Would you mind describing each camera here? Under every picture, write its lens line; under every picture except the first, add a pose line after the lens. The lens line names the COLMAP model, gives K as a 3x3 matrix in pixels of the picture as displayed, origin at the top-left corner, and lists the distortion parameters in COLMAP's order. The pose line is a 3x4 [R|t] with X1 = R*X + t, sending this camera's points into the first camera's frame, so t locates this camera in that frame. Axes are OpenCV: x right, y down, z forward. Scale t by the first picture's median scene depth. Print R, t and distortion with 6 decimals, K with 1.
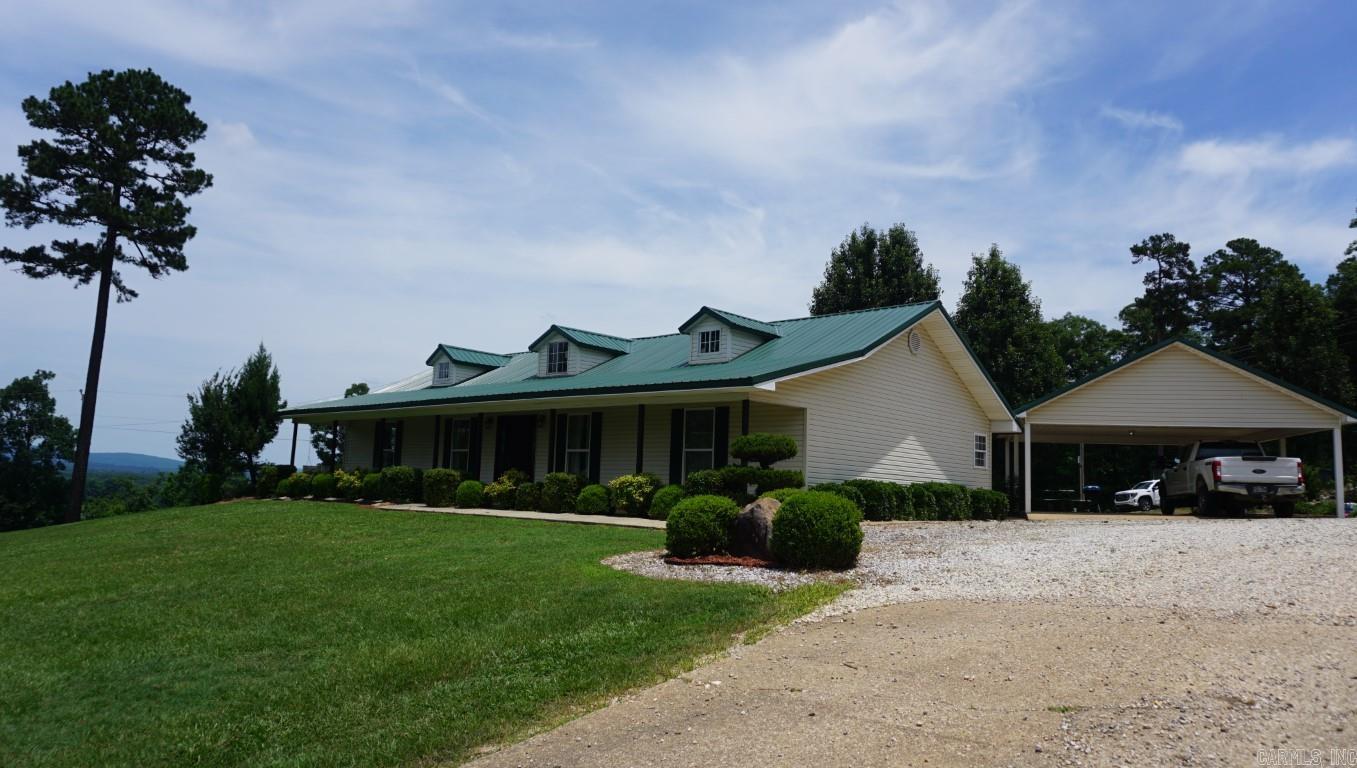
lens RADIAL K [[926.6, 0, 677.0], [0, 926.6, 378.3], [0, 0, 1]] dist [-0.035051, 0.019469]
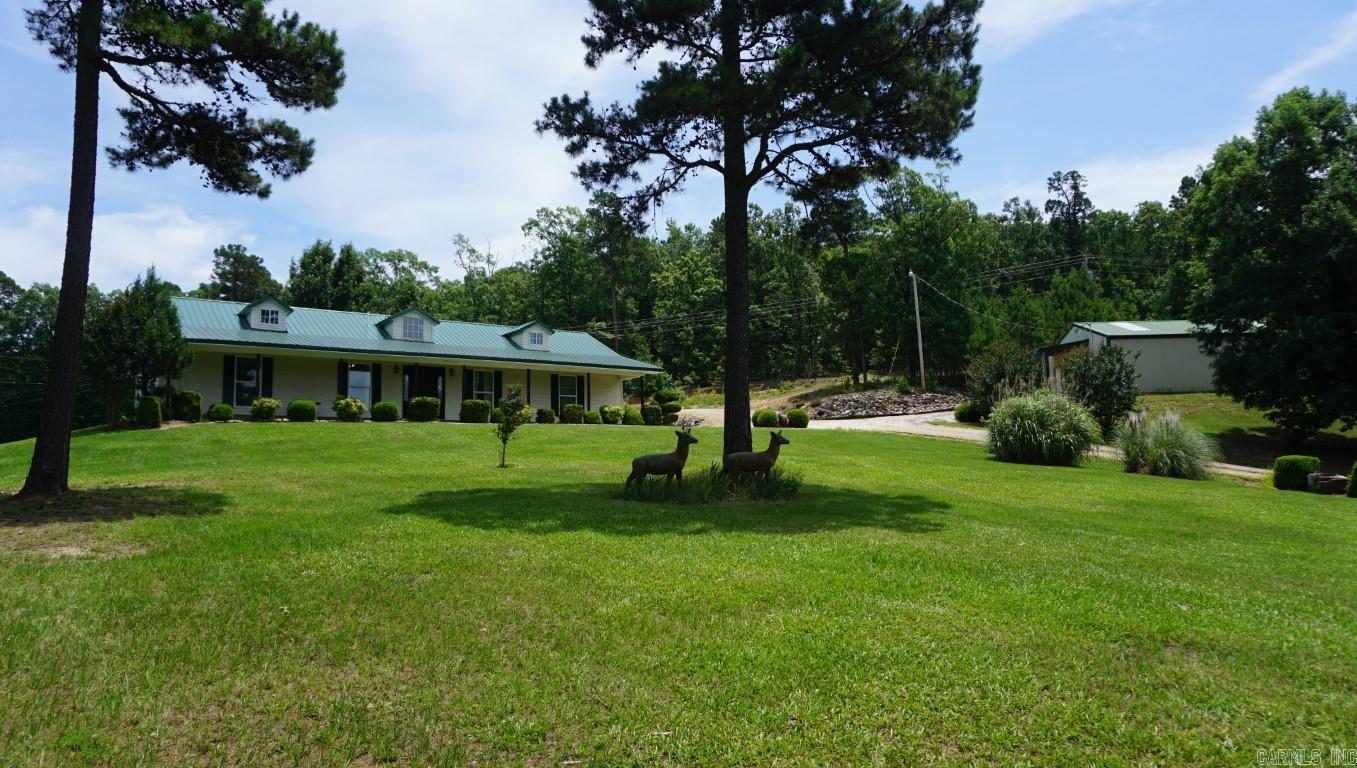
lens RADIAL K [[926.6, 0, 678.7], [0, 926.6, 381.1], [0, 0, 1]] dist [-0.035051, 0.019469]
pose [[0.208104, 0.066108, 0.975870, -1.129347], [-0.091230, 0.994676, -0.047927, 0.071488], [-0.973843, -0.079054, 0.213027, 0.211453]]
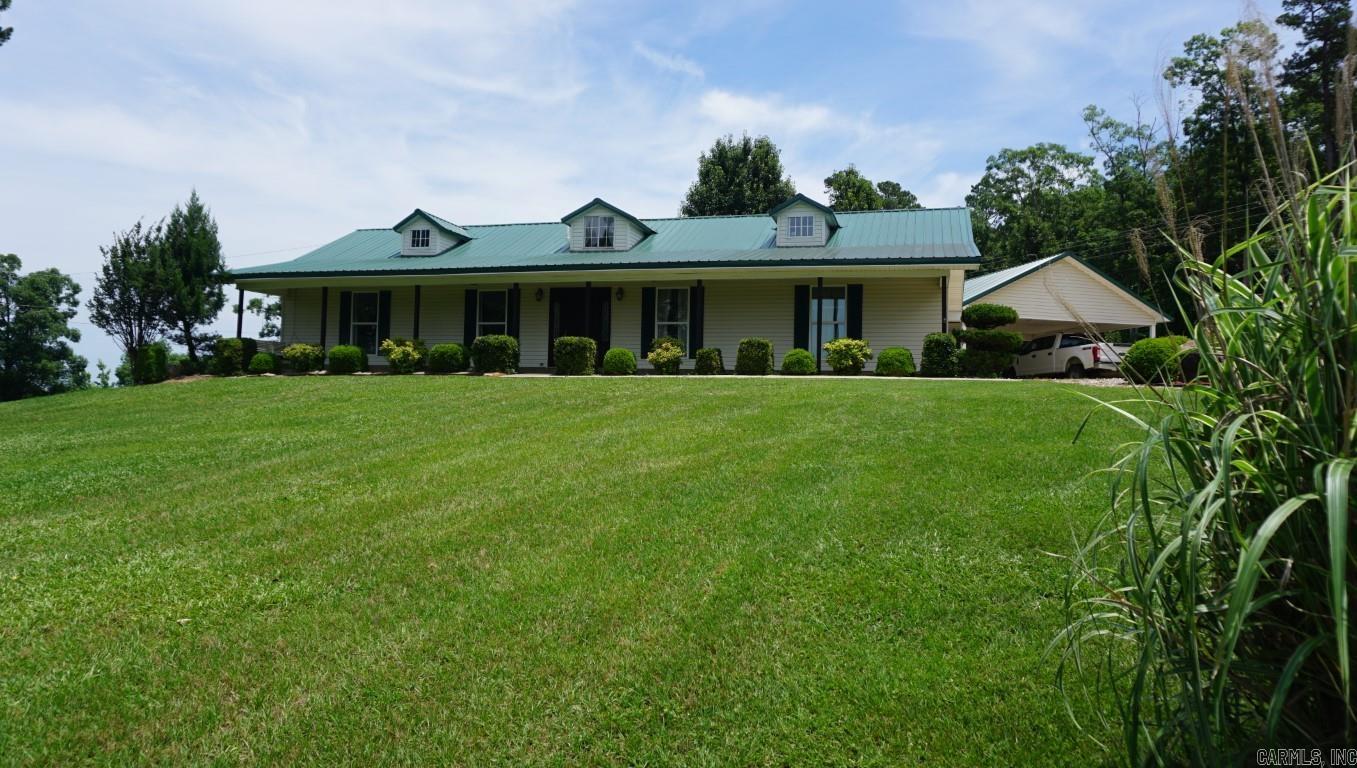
lens RADIAL K [[926.6, 0, 672.8], [0, 926.6, 385.9], [0, 0, 1]] dist [-0.035051, 0.019469]
pose [[0.888494, -0.000169, 0.458889, -0.396420], [-0.046798, 0.994753, 0.090975, 0.036556], [-0.456497, -0.102306, 0.883824, 0.056299]]
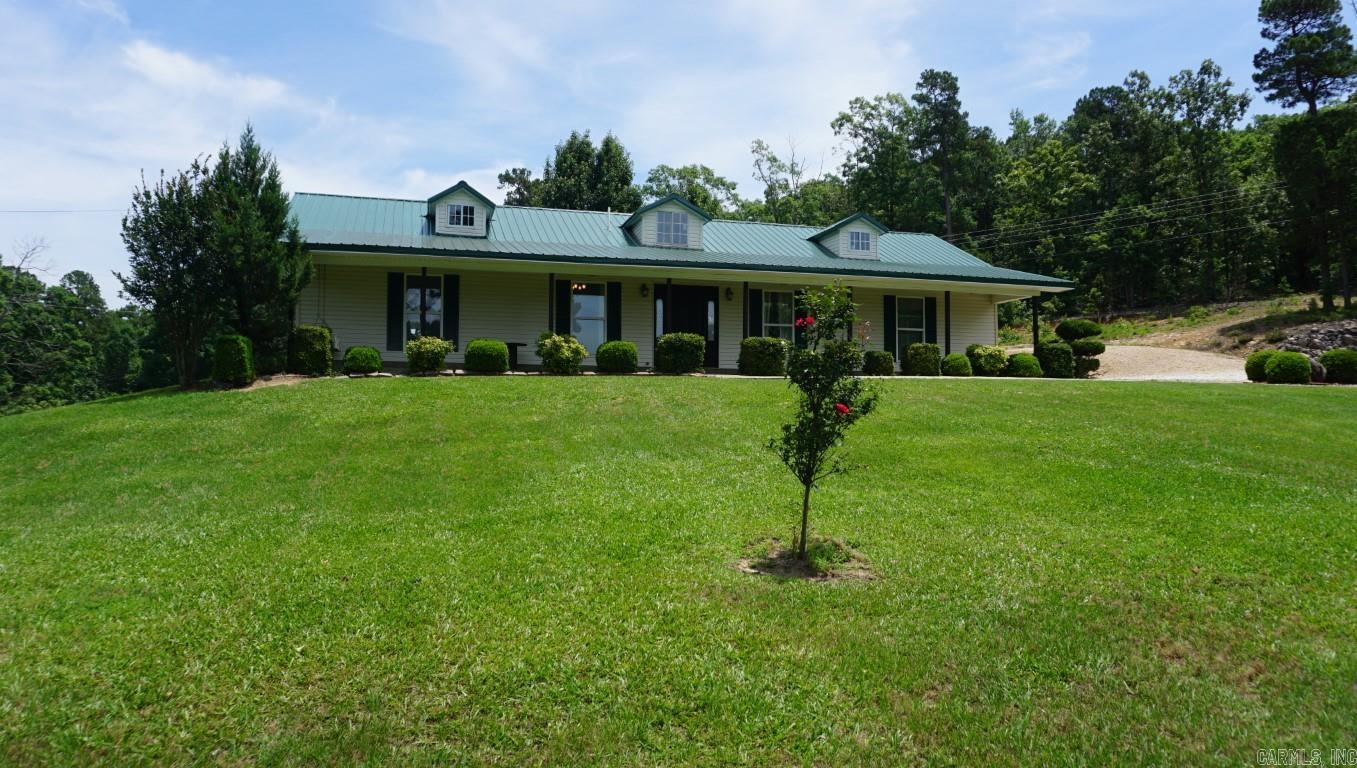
lens RADIAL K [[926.6, 0, 675.6], [0, 926.6, 349.3], [0, 0, 1]] dist [-0.035051, 0.019469]
pose [[0.517144, 0.029083, 0.855404, -0.732310], [-0.088358, 0.995897, 0.019558, 0.064706], [-0.851325, -0.085696, 0.517592, 0.376891]]
